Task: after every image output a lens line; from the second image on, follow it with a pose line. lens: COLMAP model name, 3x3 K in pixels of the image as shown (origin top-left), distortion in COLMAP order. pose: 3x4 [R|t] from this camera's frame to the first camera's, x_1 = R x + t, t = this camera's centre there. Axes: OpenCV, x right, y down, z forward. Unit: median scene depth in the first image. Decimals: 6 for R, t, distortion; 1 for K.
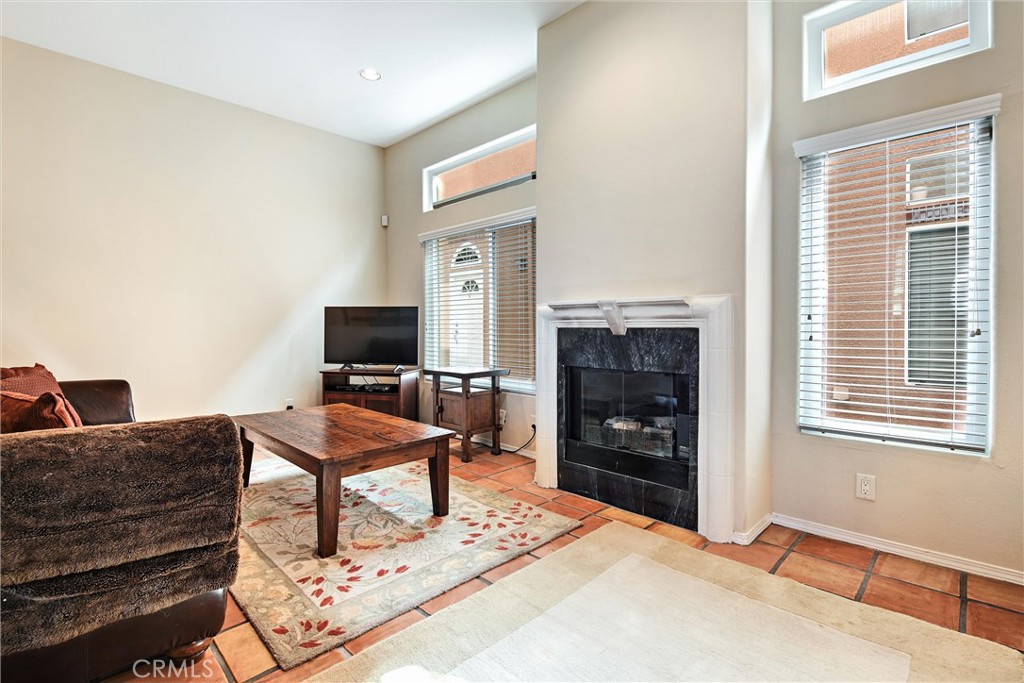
lens RADIAL K [[463.3, 0, 496.8], [0, 463.3, 335.1], [0, 0, 1]] dist [0.000257, -0.000044]
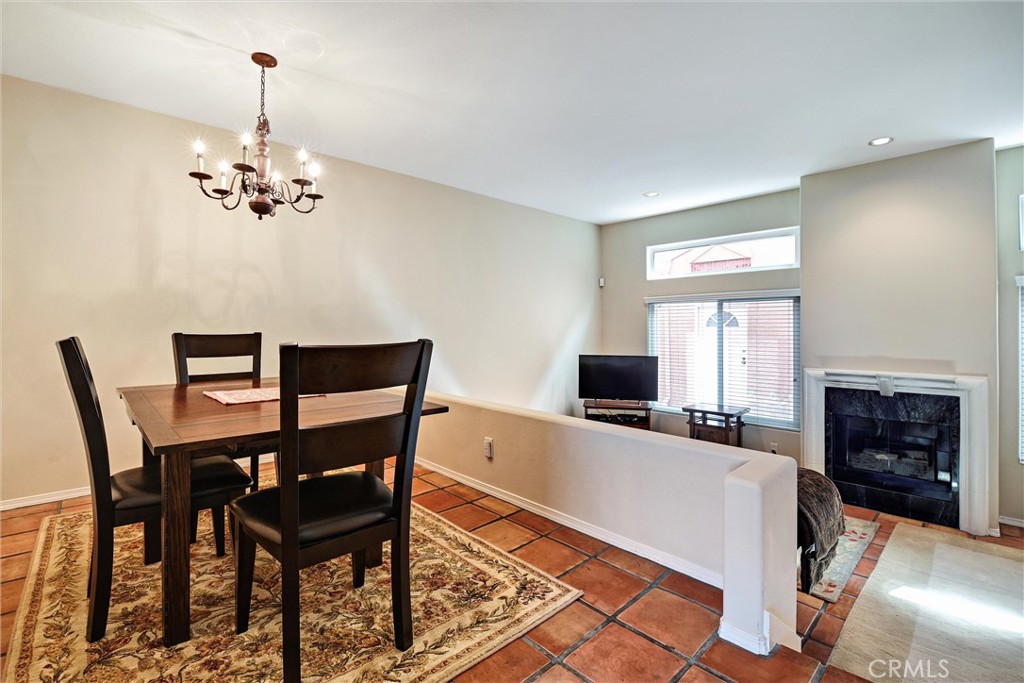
lens RADIAL K [[448.5, 0, 511.3], [0, 448.5, 327.4], [0, 0, 1]] dist [-0.000294, -0.009774]
pose [[0.999919, 0.002856, -0.012415, -0.973333], [-0.003120, 0.999768, -0.021310, -0.196465], [0.012351, 0.021347, 0.999696, -0.471582]]
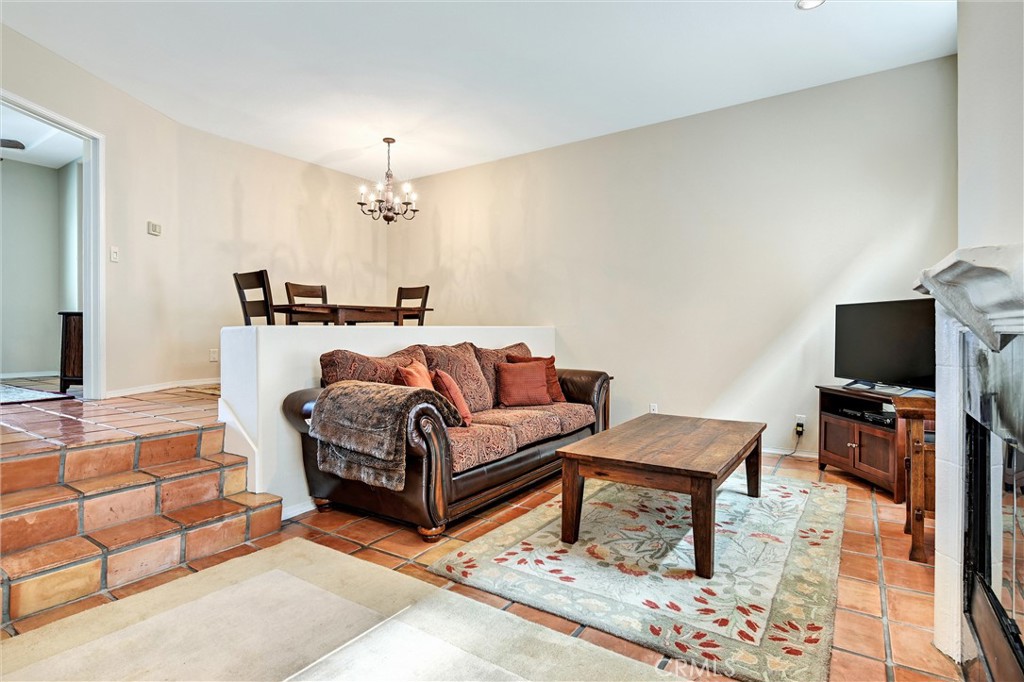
lens RADIAL K [[520.4, 0, 525.6], [0, 520.4, 333.5], [0, 0, 1]] dist [0.001713, 0.000098]
pose [[0.223977, 0.005771, -0.974577, 0.661565], [-0.015389, 0.999879, 0.002384, -0.012254], [0.974473, 0.014464, 0.224039, 0.515401]]
